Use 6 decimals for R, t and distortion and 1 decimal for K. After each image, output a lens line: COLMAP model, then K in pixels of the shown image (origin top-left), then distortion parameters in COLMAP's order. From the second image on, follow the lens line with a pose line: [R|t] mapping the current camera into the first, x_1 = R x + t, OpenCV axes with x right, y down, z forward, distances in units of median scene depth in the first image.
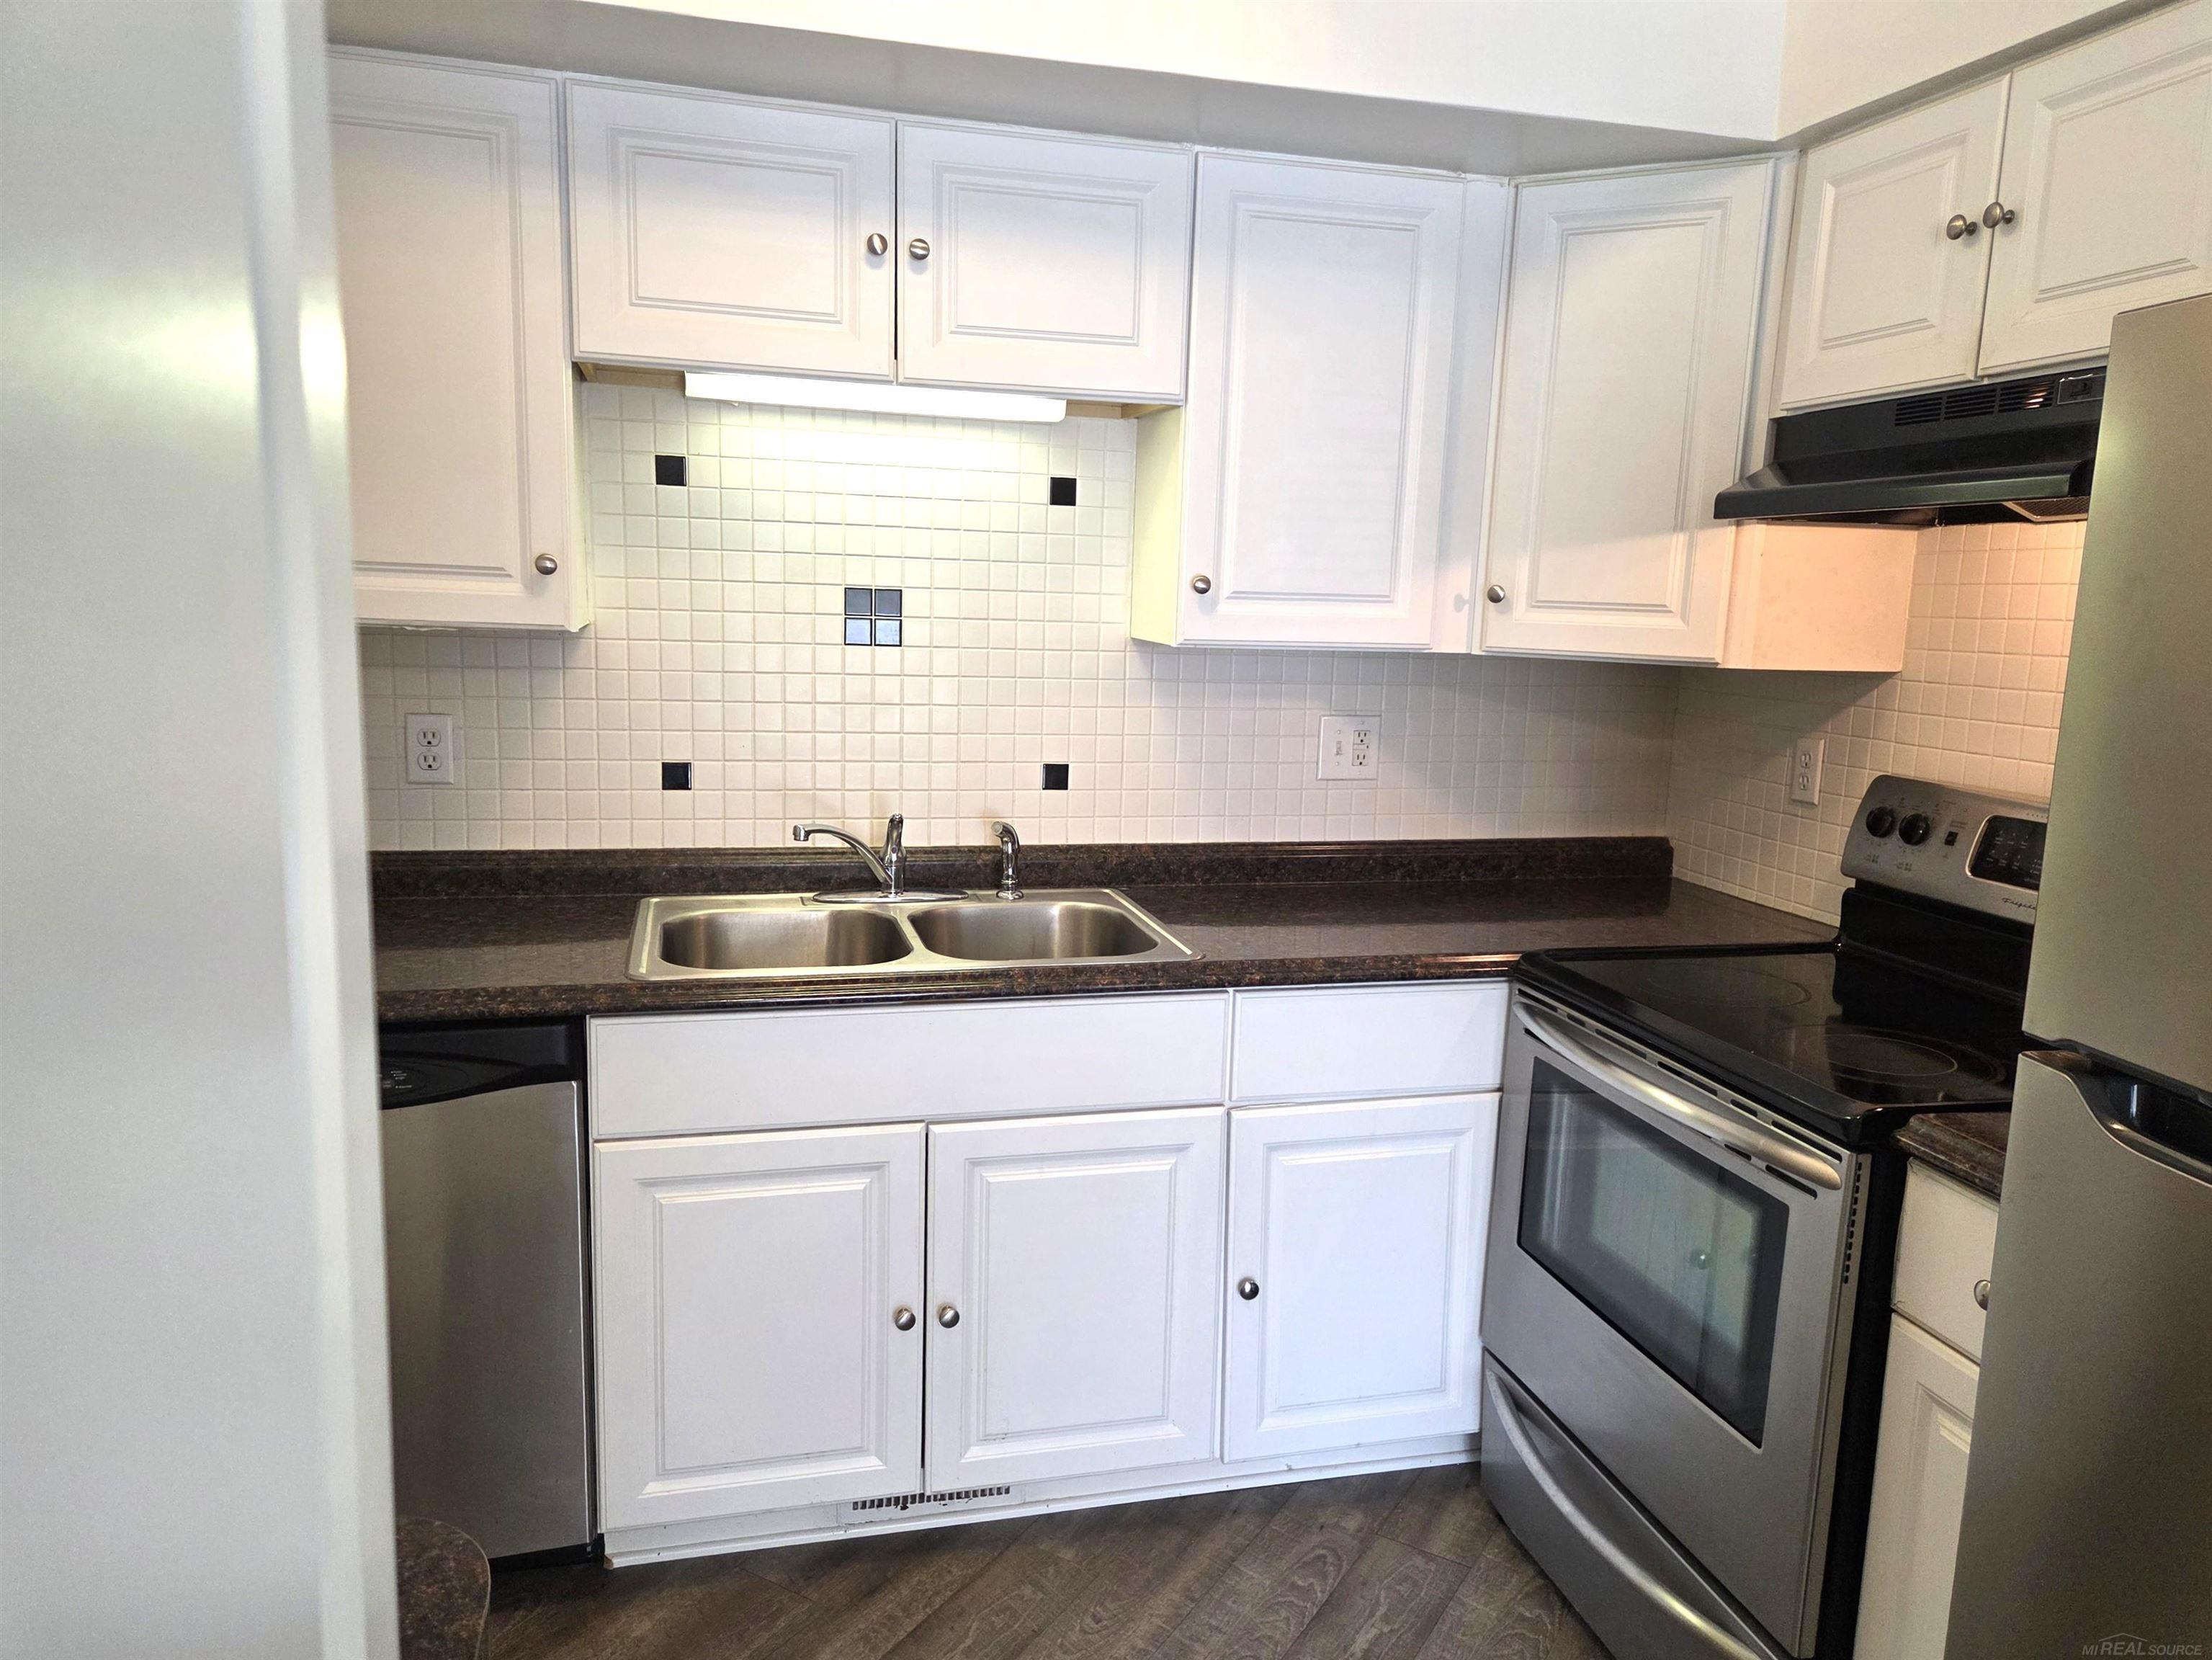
lens RADIAL K [[1542.5, 0, 1106.0], [0, 1542.5, 830.0], [0, 0, 1]] dist [-0.008480, -0.005634]
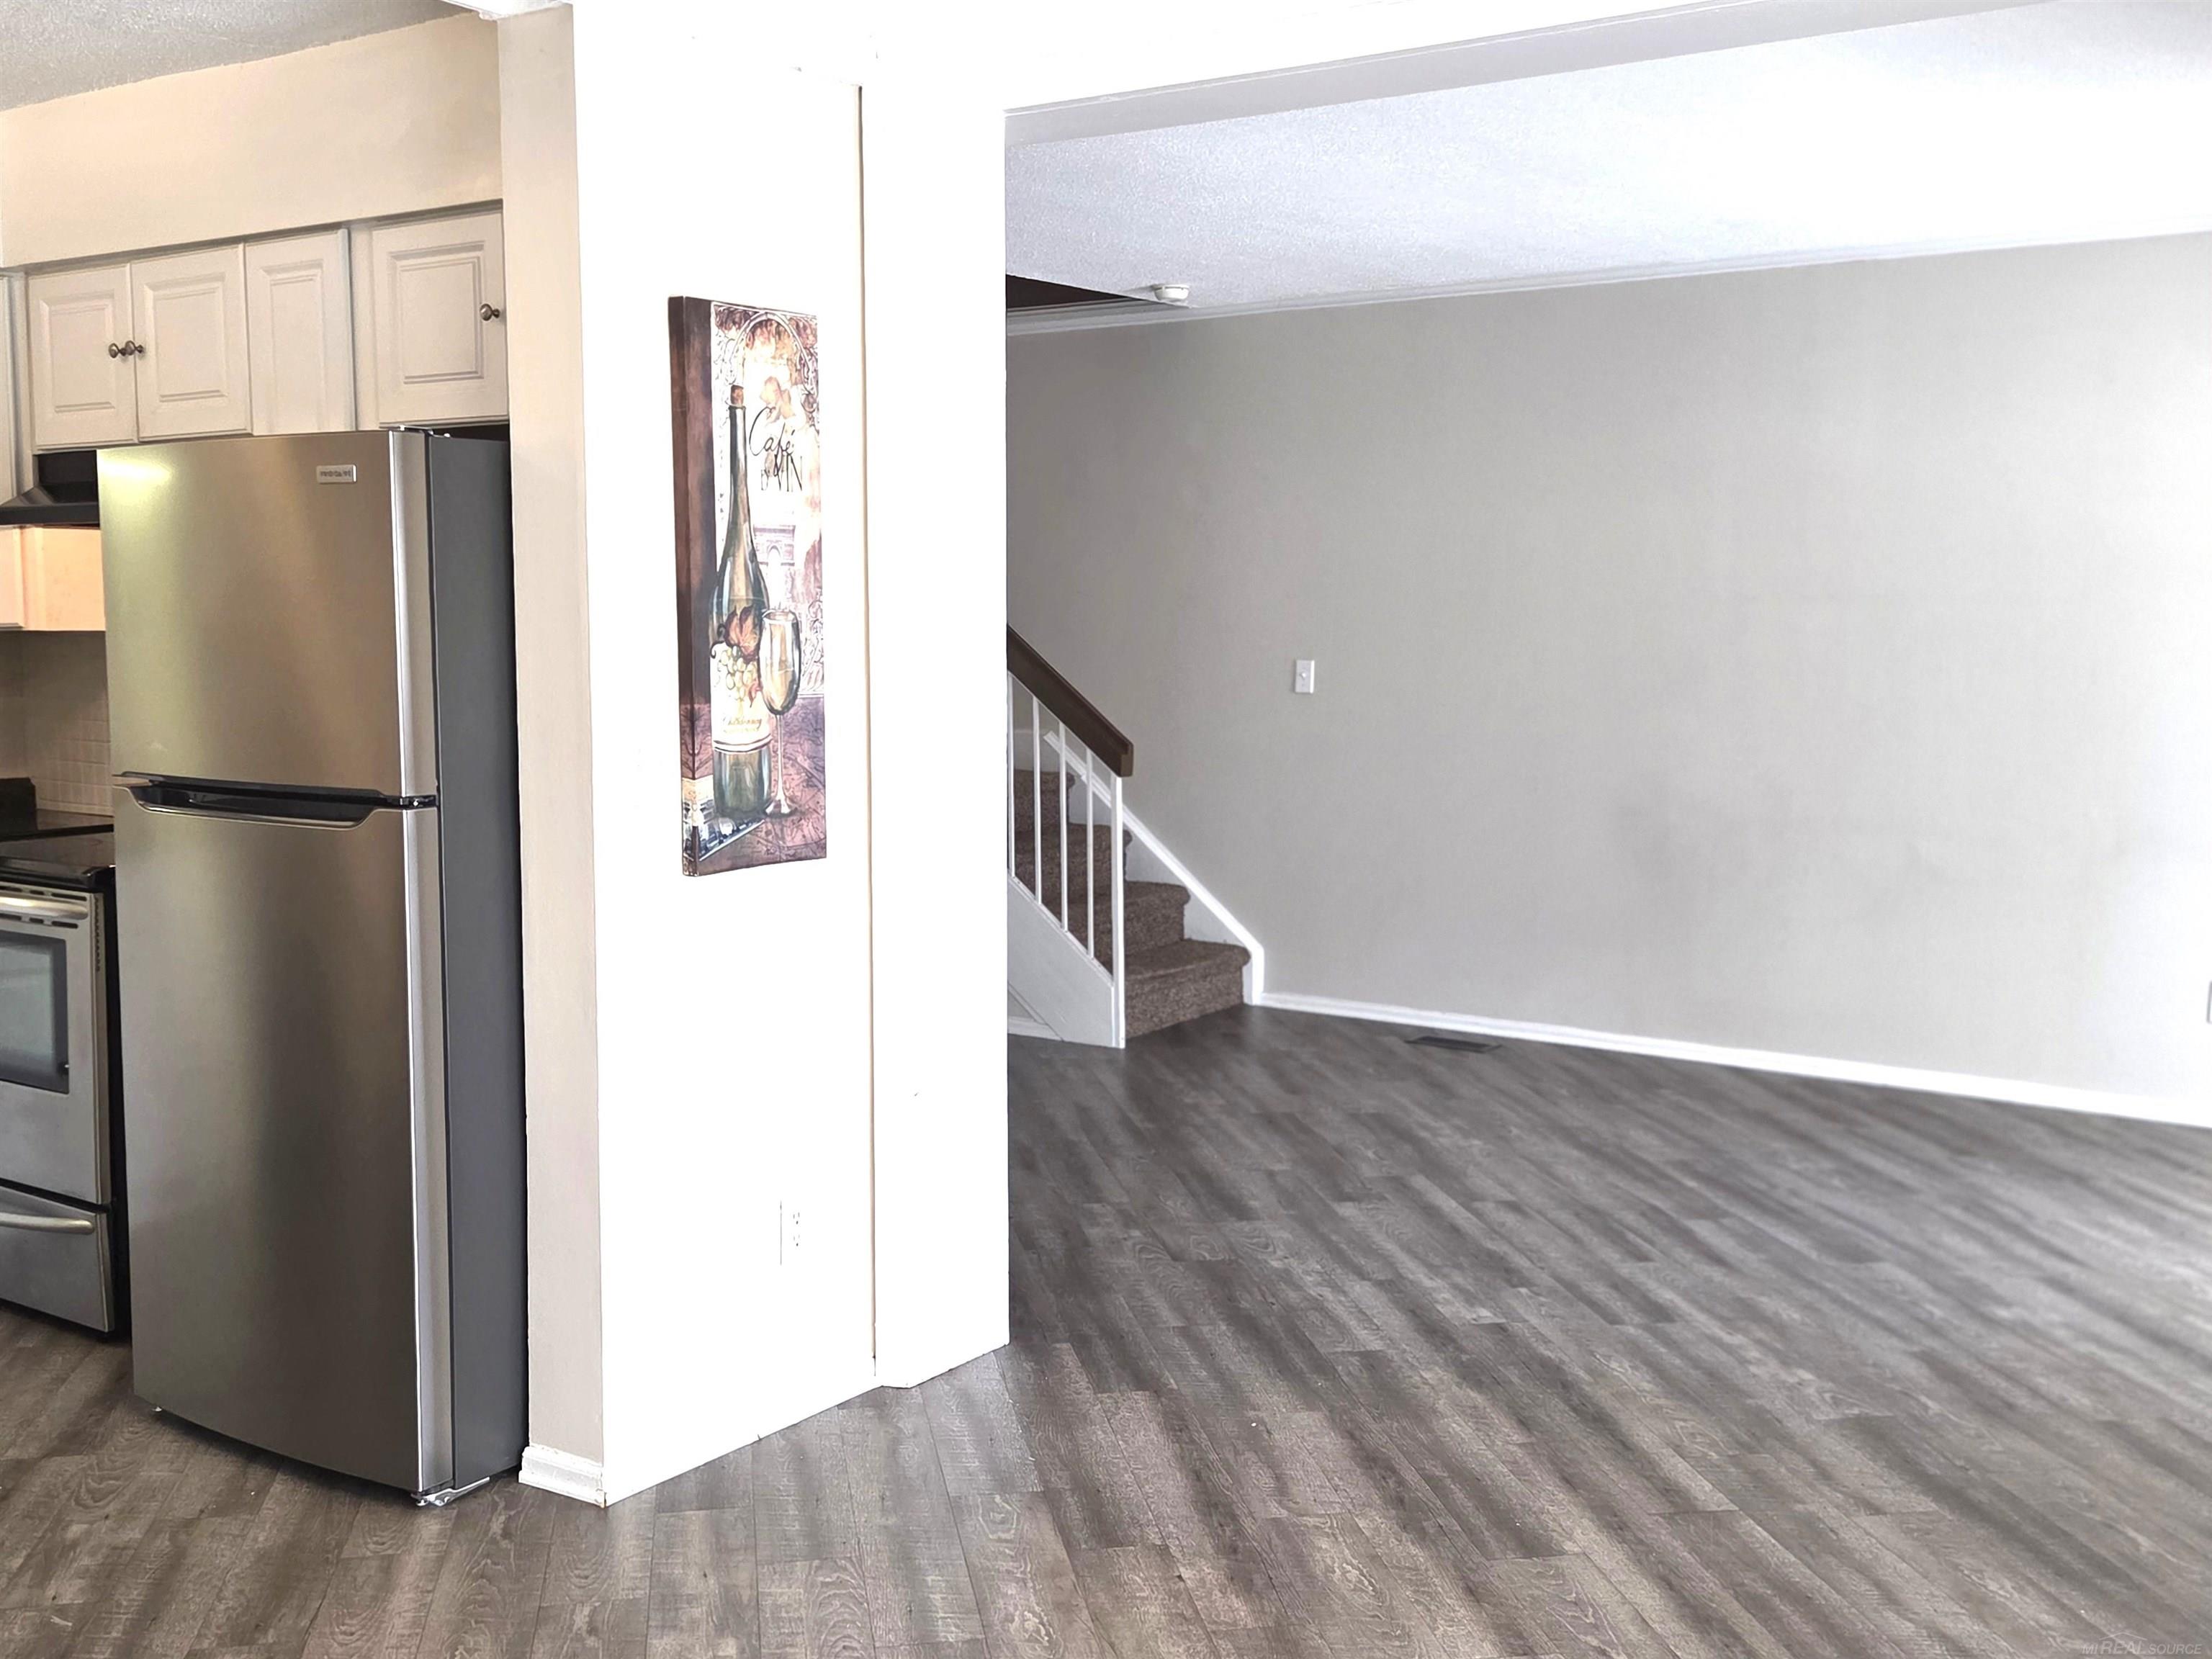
lens RADIAL K [[2270.1, 0, 1116.6], [0, 2270.1, 824.0], [0, 0, 1]] dist [0.059105, -0.001562]
pose [[0.754970, -0.092821, 0.649157, -0.163432], [0.125128, 0.992134, -0.003662, 0.147966], [-0.643710, 0.083992, 0.760646, -0.889957]]
